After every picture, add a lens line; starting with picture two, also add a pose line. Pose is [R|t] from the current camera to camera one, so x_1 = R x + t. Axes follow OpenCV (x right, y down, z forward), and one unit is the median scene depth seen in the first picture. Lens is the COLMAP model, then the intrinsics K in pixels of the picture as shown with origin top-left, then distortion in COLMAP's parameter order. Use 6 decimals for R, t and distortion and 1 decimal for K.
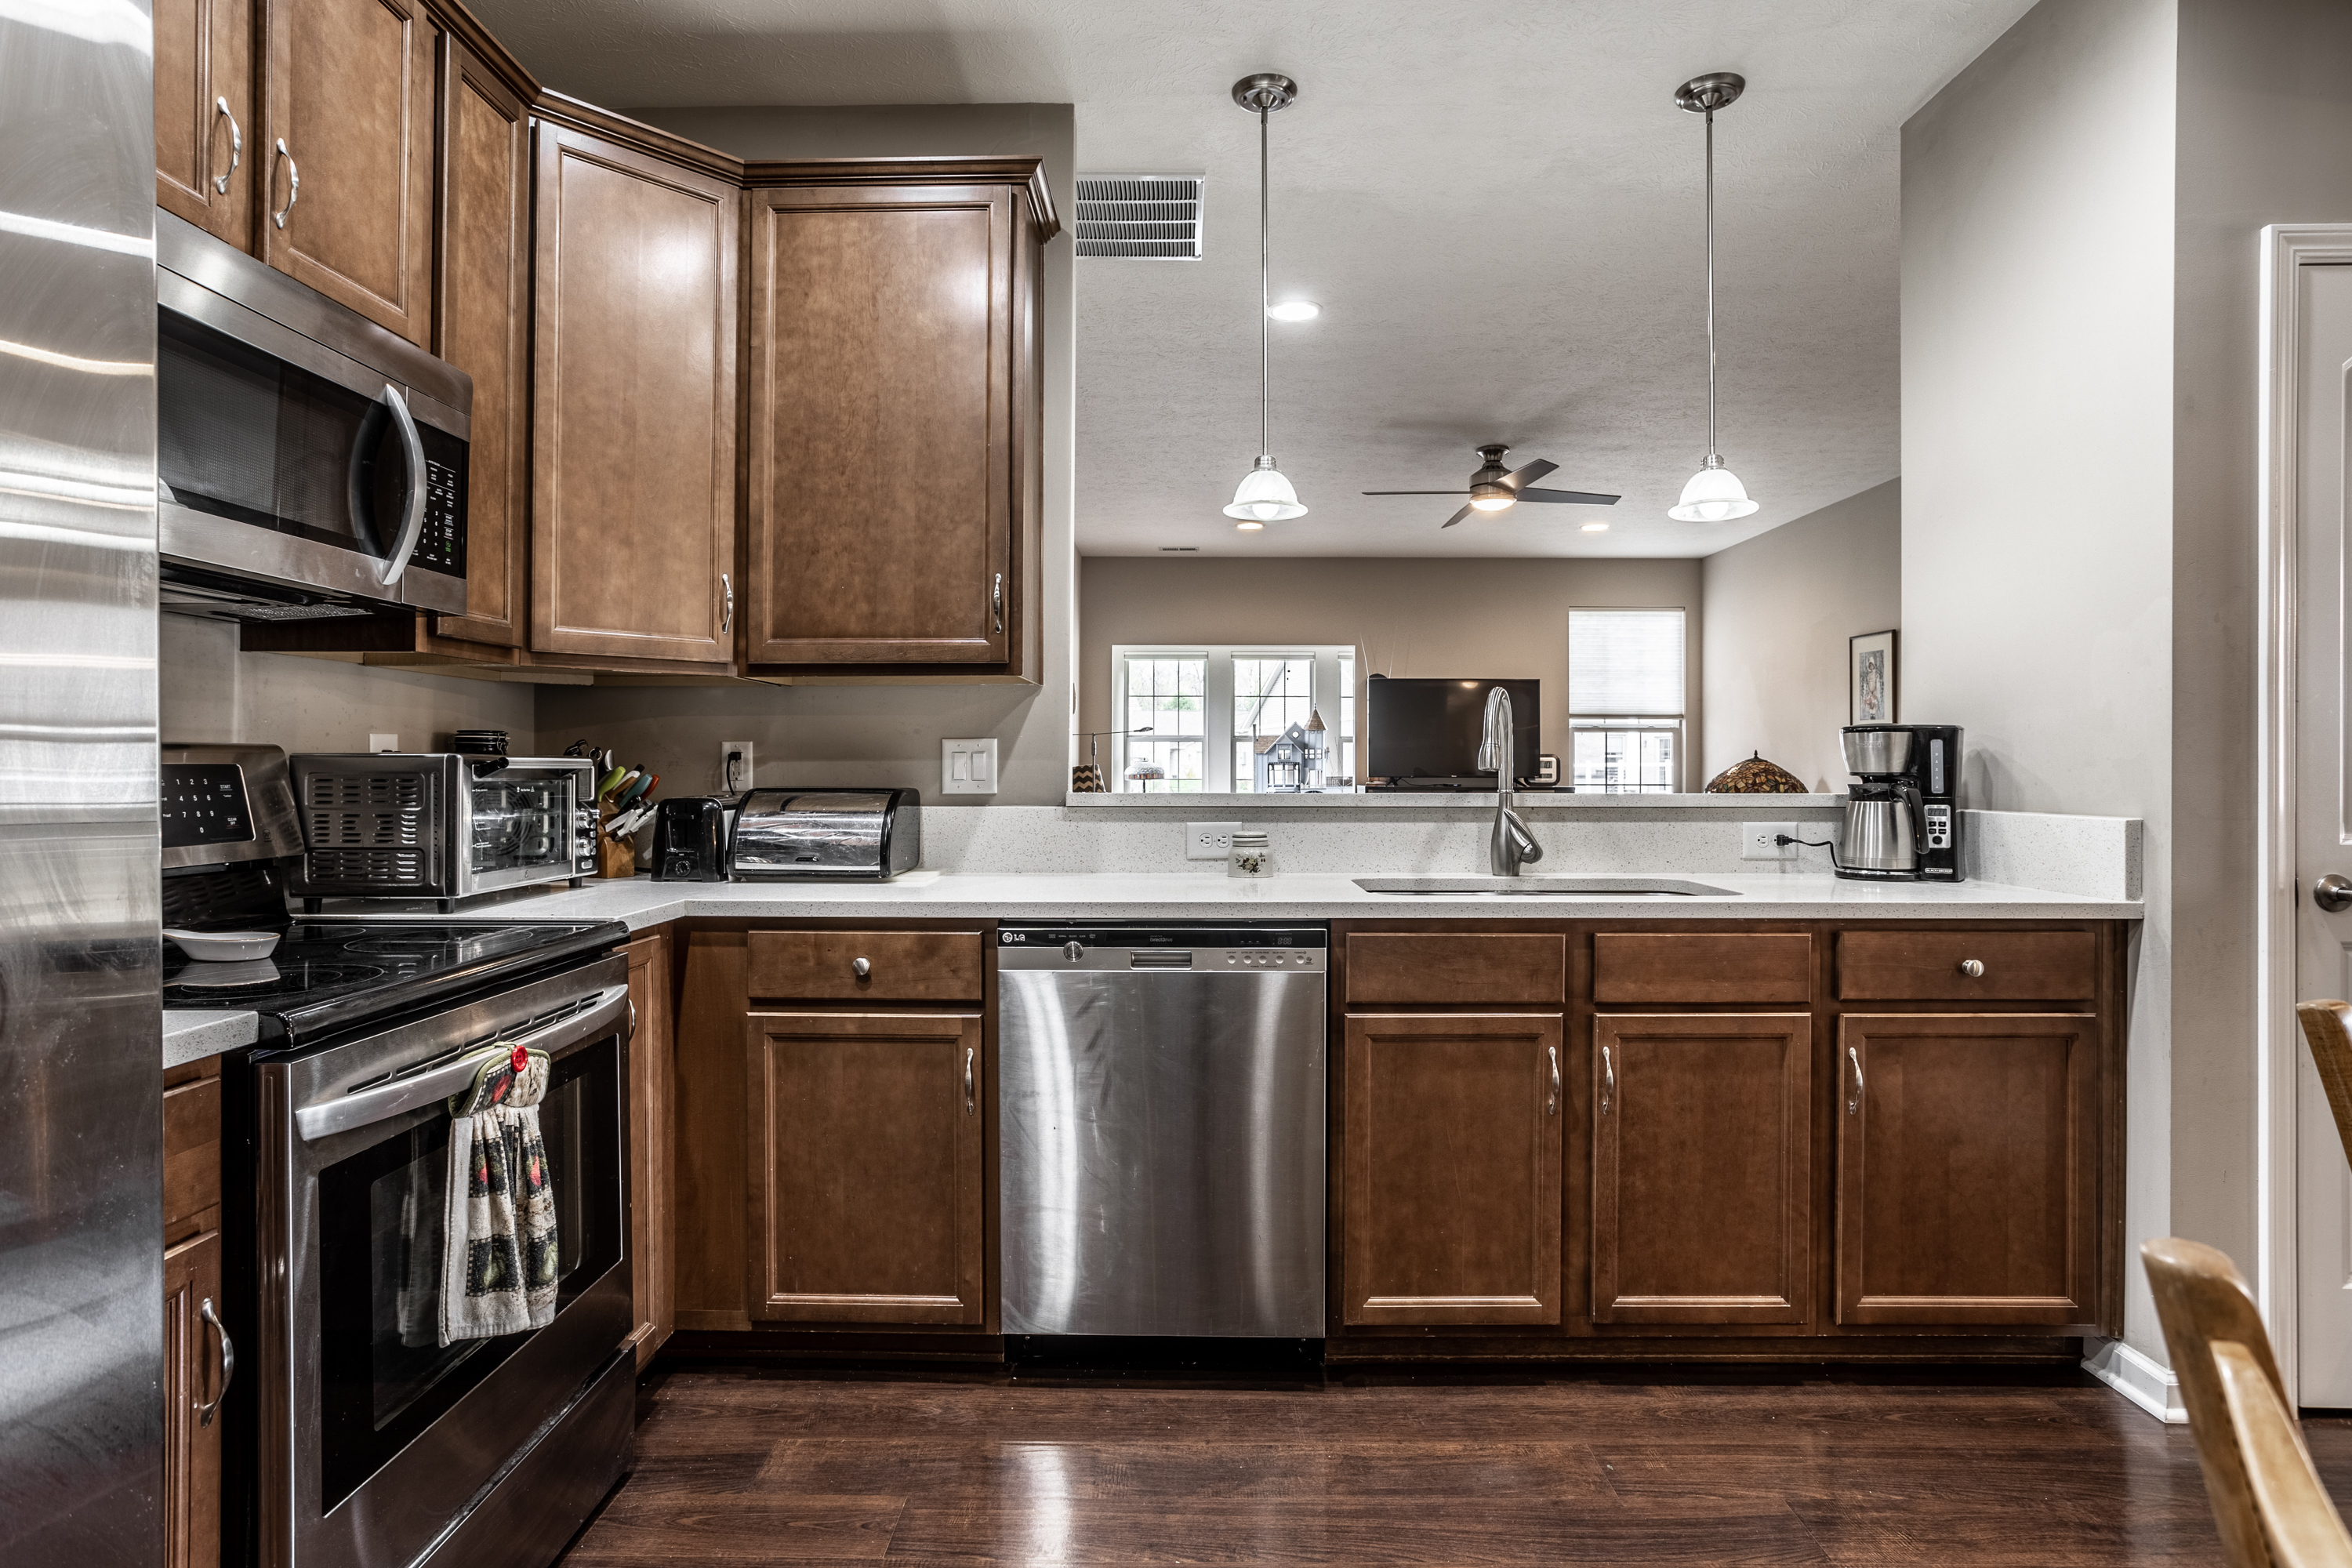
lens RADIAL K [[1213.7, 0, 1211.6], [0, 1213.7, 761.9], [0, 0, 1]] dist [-0.066258, 0.048156]
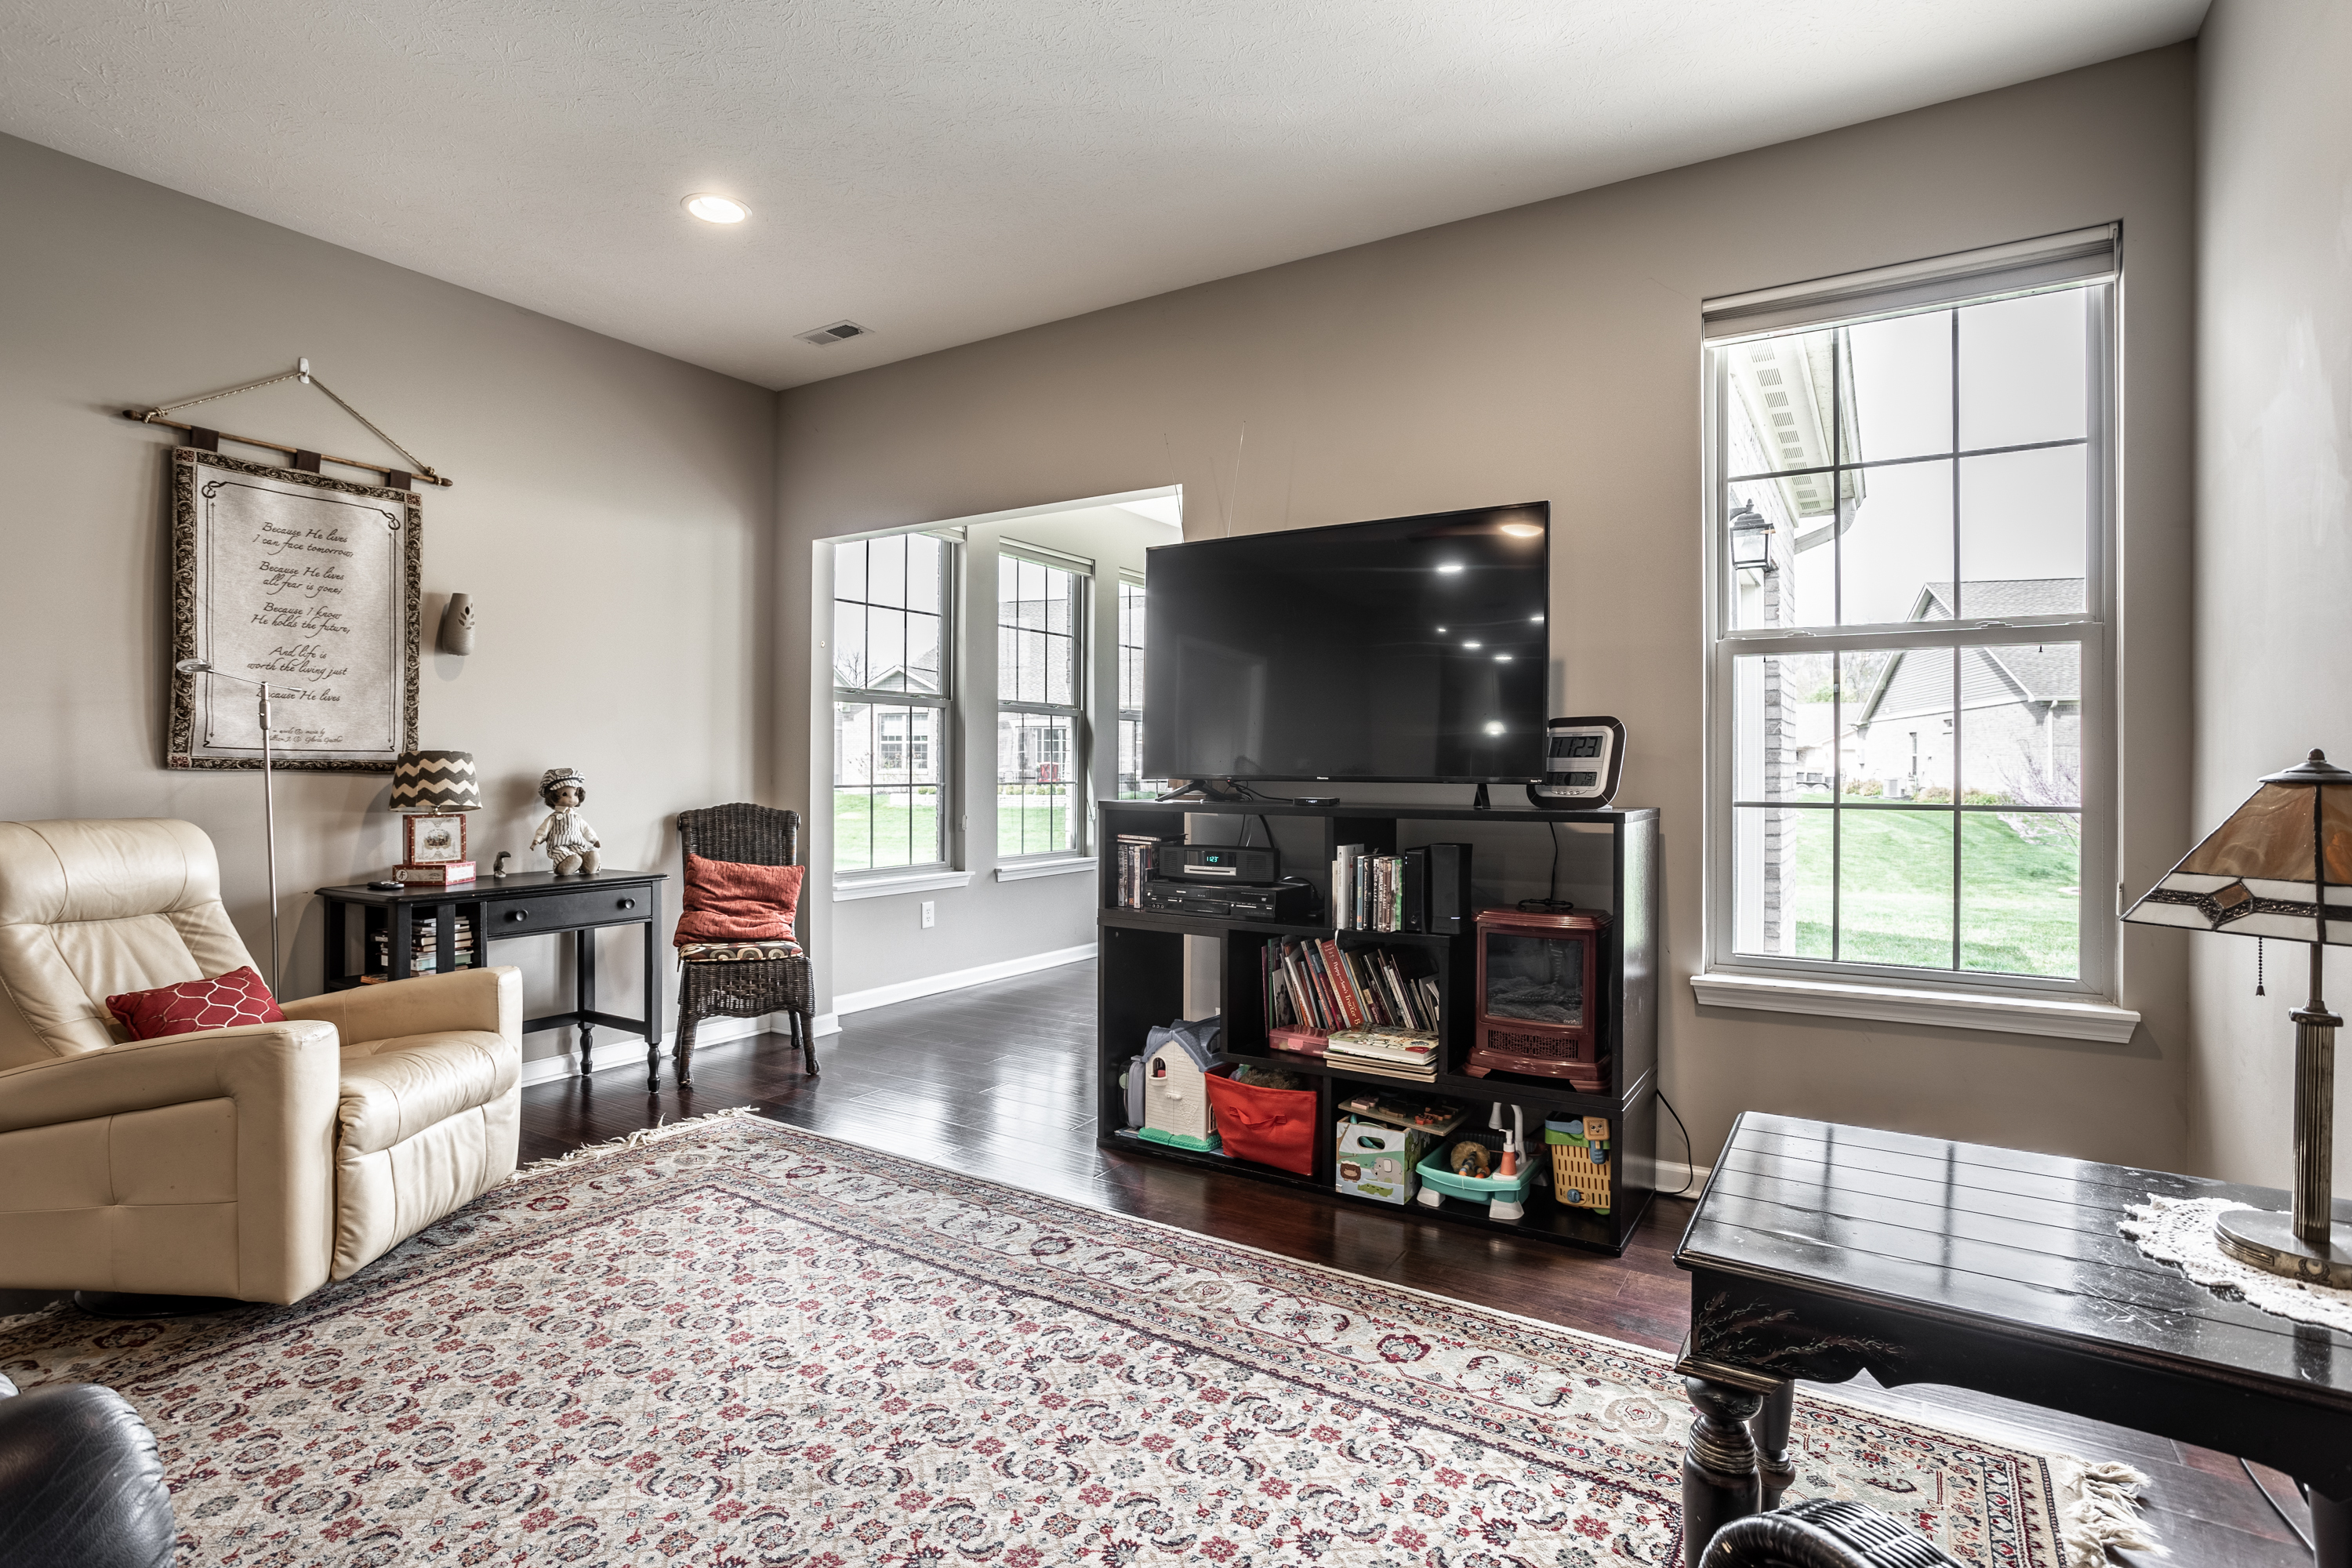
lens RADIAL K [[1157.6, 0, 1168.3], [0, 1157.6, 762.6], [0, 0, 1]] dist [-0.062225, 0.039055]
pose [[0.856563, -0.003988, -0.516028, 1.448187], [0.002836, 0.999991, -0.003020, 0.037217], [0.516035, 0.001123, 0.856567, 2.740569]]
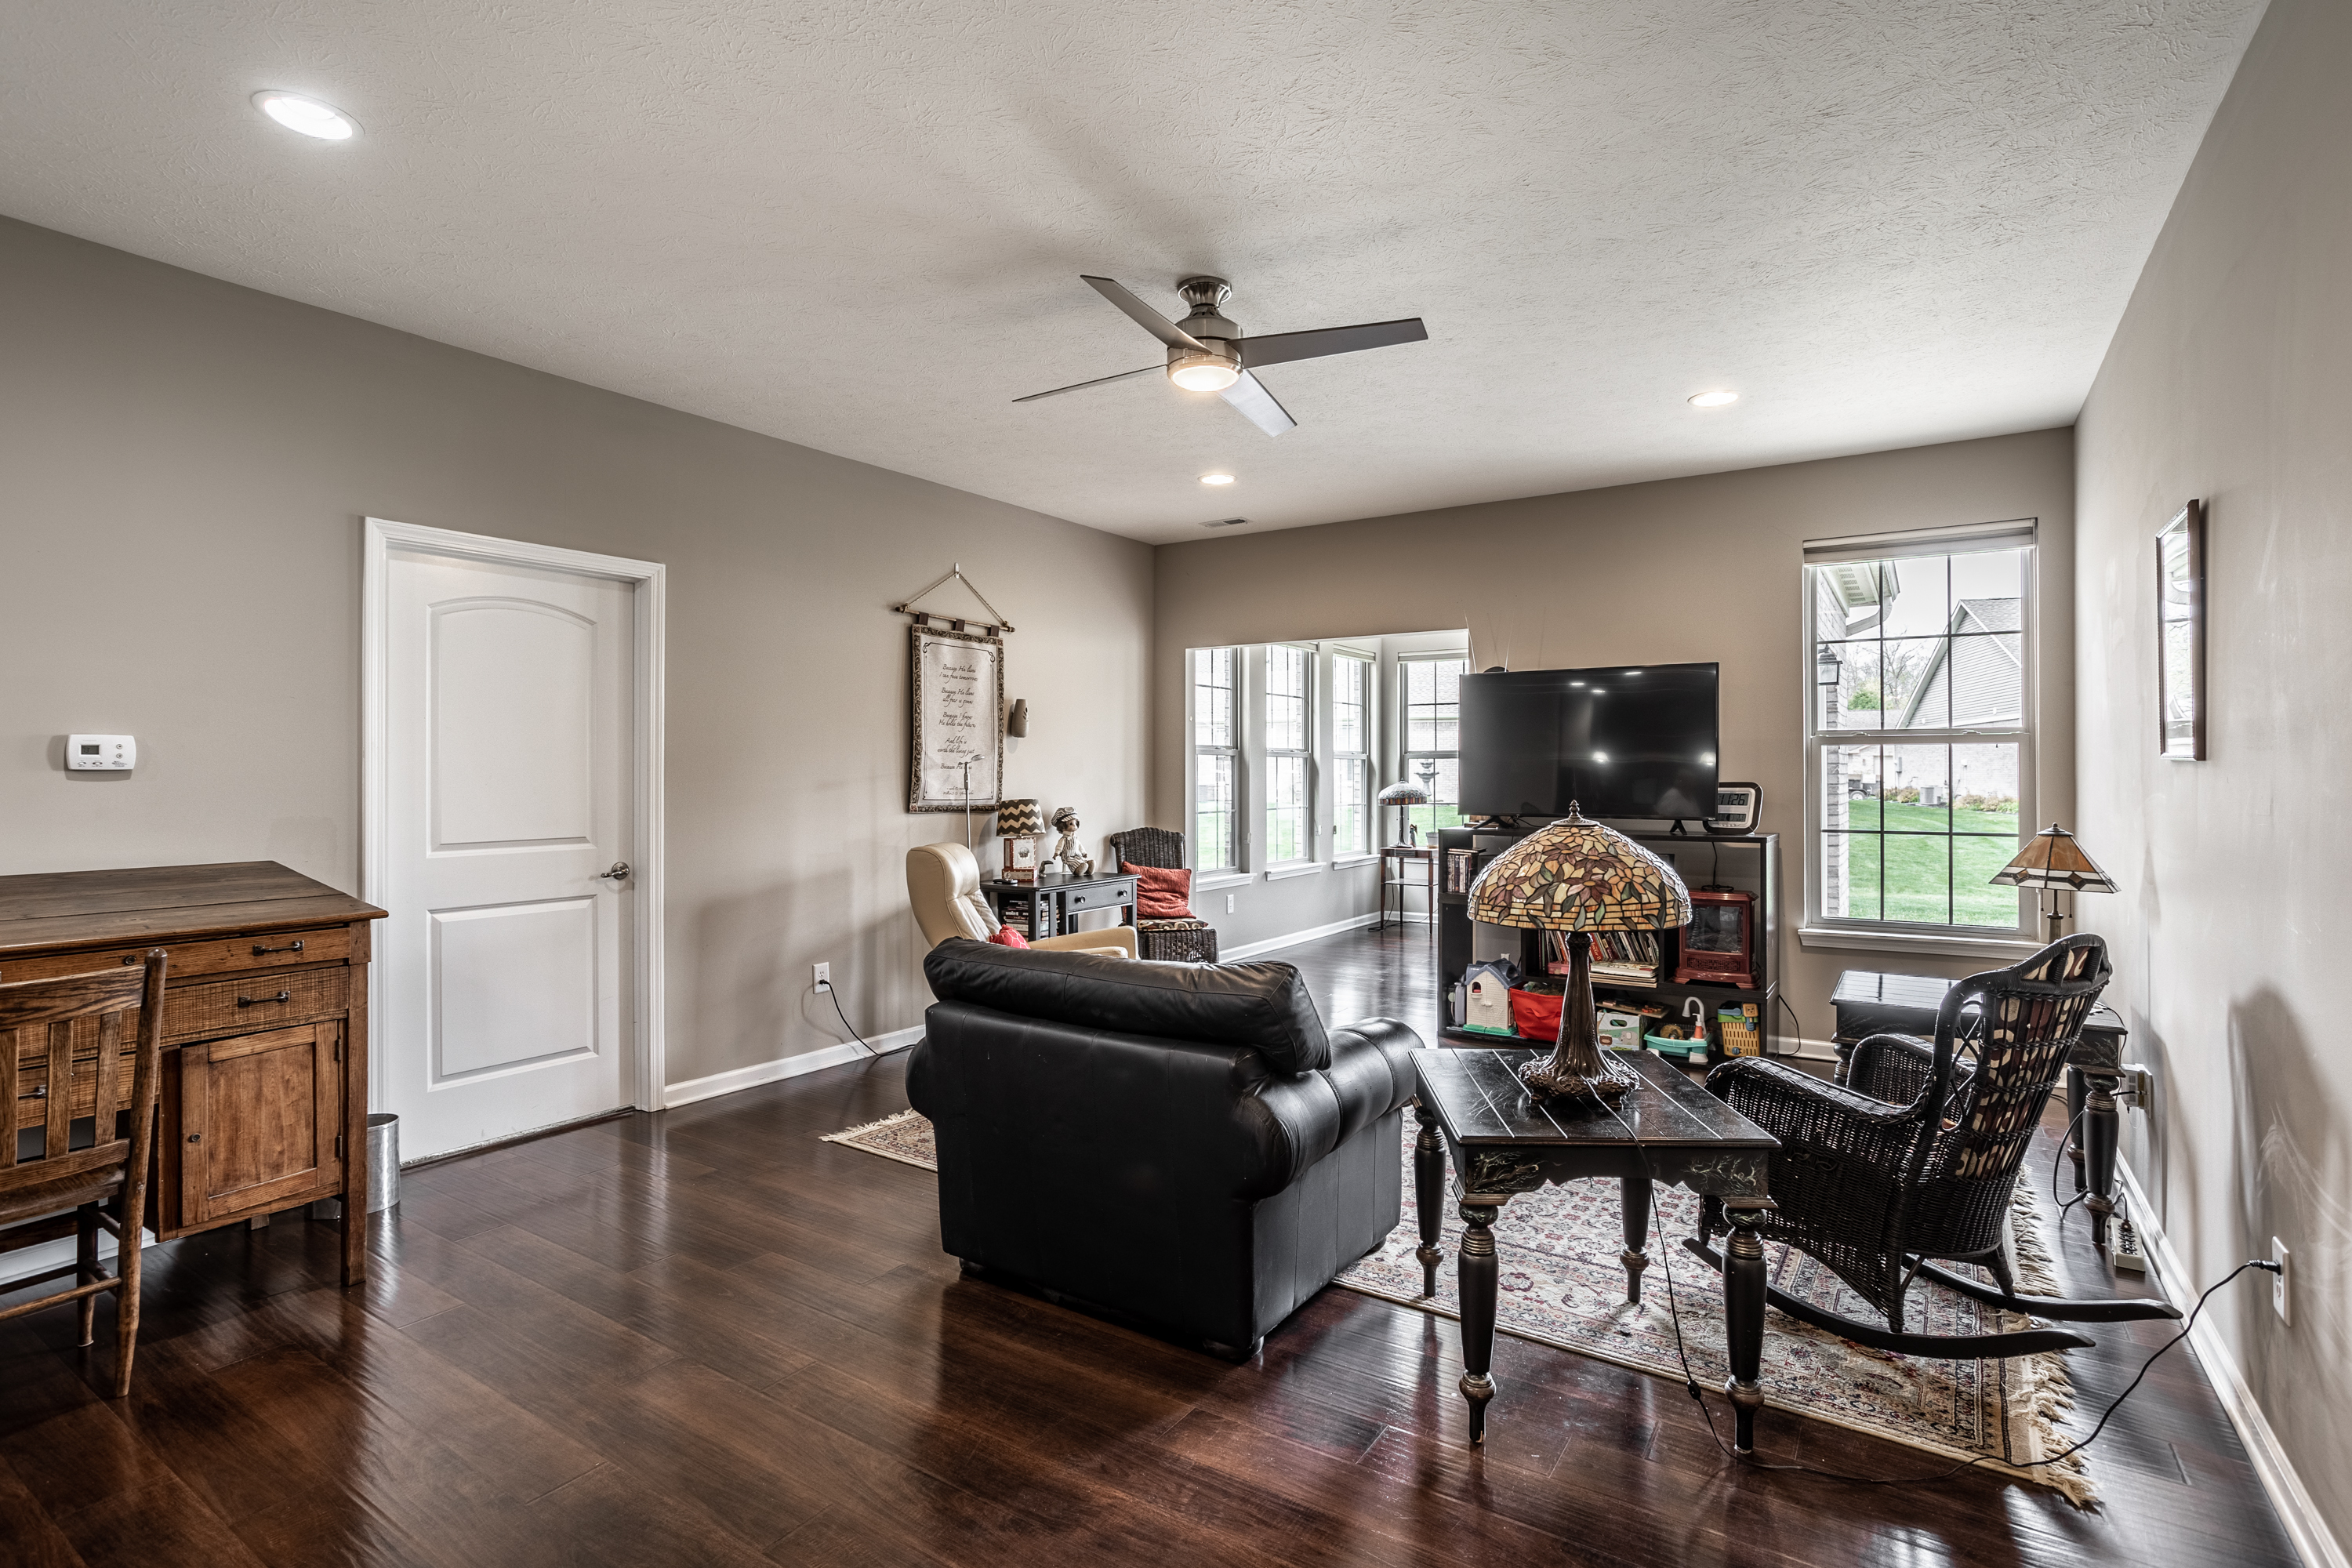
lens RADIAL K [[1137.9, 0, 1189.8], [0, 1137.9, 764.3], [0, 0, 1]] dist [-0.053221, 0.035265]
pose [[0.847783, -0.008827, -0.530270, 1.447760], [0.005242, 0.999952, -0.008264, -0.048926], [0.530318, 0.004227, 0.847788, 1.479692]]
